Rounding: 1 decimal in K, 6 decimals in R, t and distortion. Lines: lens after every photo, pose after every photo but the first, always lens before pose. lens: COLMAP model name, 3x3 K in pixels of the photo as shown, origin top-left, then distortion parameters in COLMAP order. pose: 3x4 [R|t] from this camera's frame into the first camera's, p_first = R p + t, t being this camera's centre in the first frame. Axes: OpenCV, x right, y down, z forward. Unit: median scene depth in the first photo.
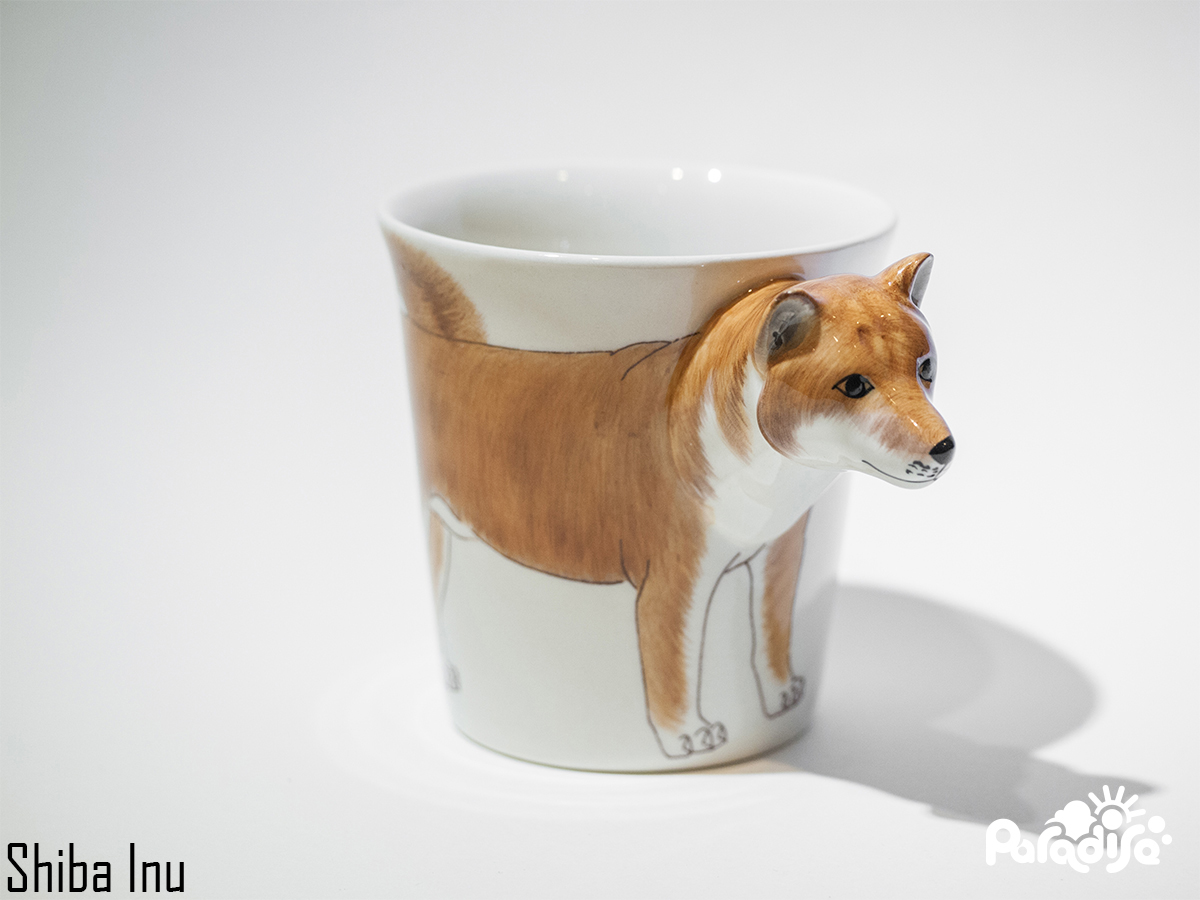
lens RADIAL K [[3160.7, 0, 600.9], [0, 3160.7, 449.2], [0, 0, 1]] dist [0.118275, 0.000000]
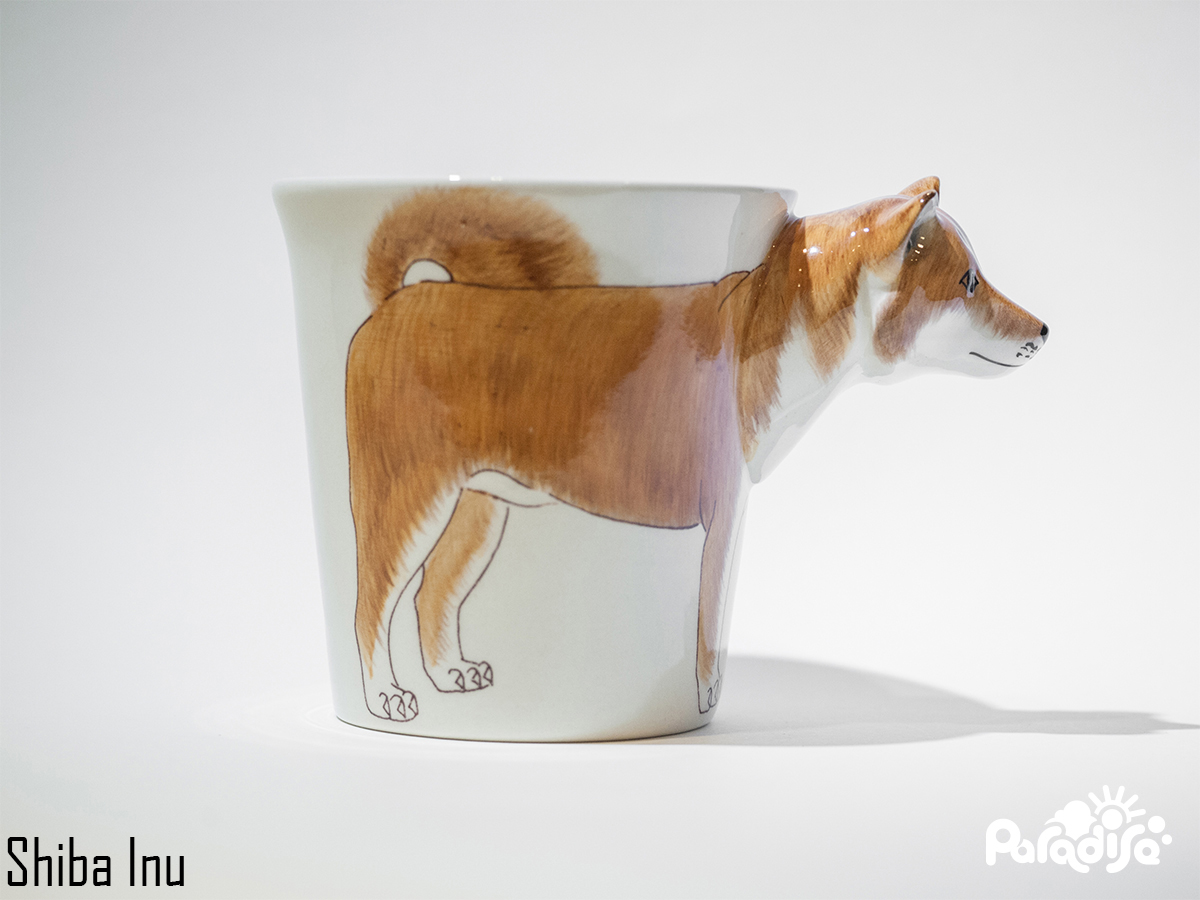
lens RADIAL K [[3160.7, 0, 598.9], [0, 3160.7, 448.2], [0, 0, 1]] dist [0.118275, 0.000000]
pose [[0.669555, -0.054926, 0.740729, -0.761960], [0.183541, 0.978570, -0.093344, 0.107112], [-0.719729, 0.198453, 0.665287, 0.357949]]
